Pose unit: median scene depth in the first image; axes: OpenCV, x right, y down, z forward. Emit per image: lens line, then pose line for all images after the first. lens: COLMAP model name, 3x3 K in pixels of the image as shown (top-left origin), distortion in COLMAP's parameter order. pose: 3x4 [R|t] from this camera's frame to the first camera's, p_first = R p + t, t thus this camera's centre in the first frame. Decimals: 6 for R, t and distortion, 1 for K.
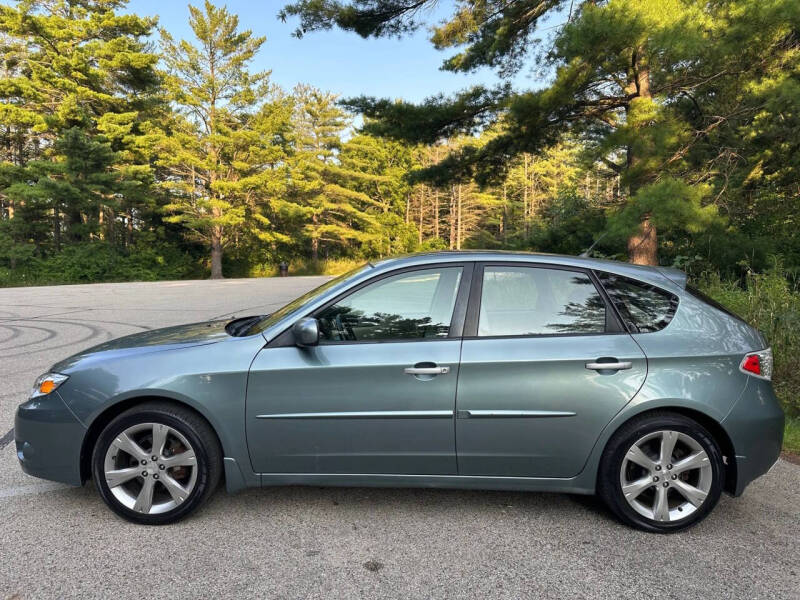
lens RADIAL K [[563.1, 0, 398.9], [0, 563.1, 316.6], [0, 0, 1]] dist [0.077952, -0.104054]
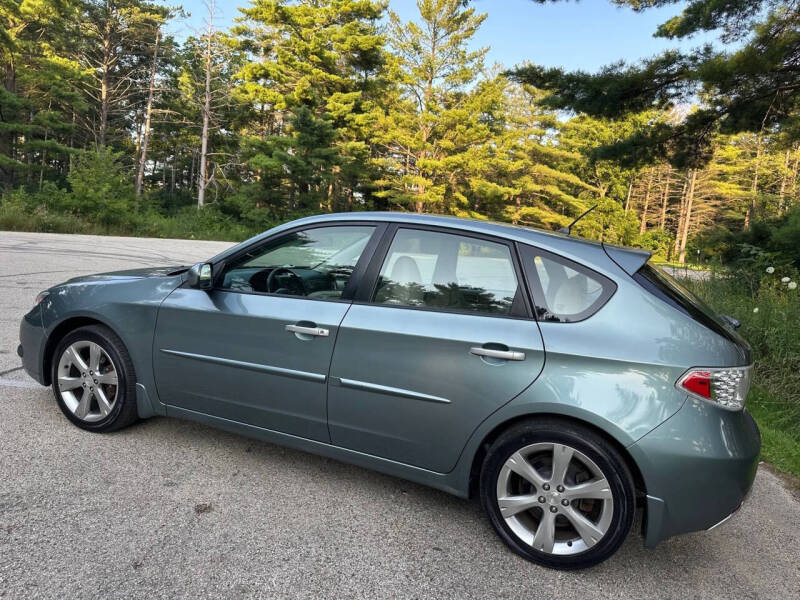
lens RADIAL K [[563.1, 0, 398.9], [0, 563.1, 316.6], [0, 0, 1]] dist [0.077952, -0.104054]
pose [[0.924699, 0.130728, -0.357549, 0.054343], [-0.120190, 0.991407, 0.051644, 0.000576], [0.361228, -0.004781, 0.932465, 0.016890]]
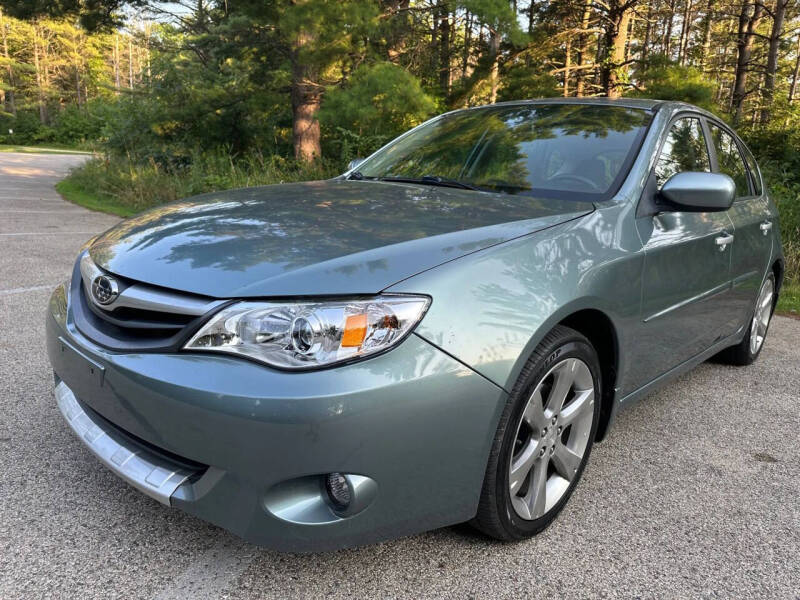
lens RADIAL K [[565.4, 0, 401.6], [0, 565.4, 316.4], [0, 0, 1]] dist [-0.004696, 0.003515]
pose [[0.687358, -0.147329, 0.711219, -0.094745], [0.013278, 0.981597, 0.190504, 0.004085], [-0.726197, -0.121501, 0.676665, 0.077249]]
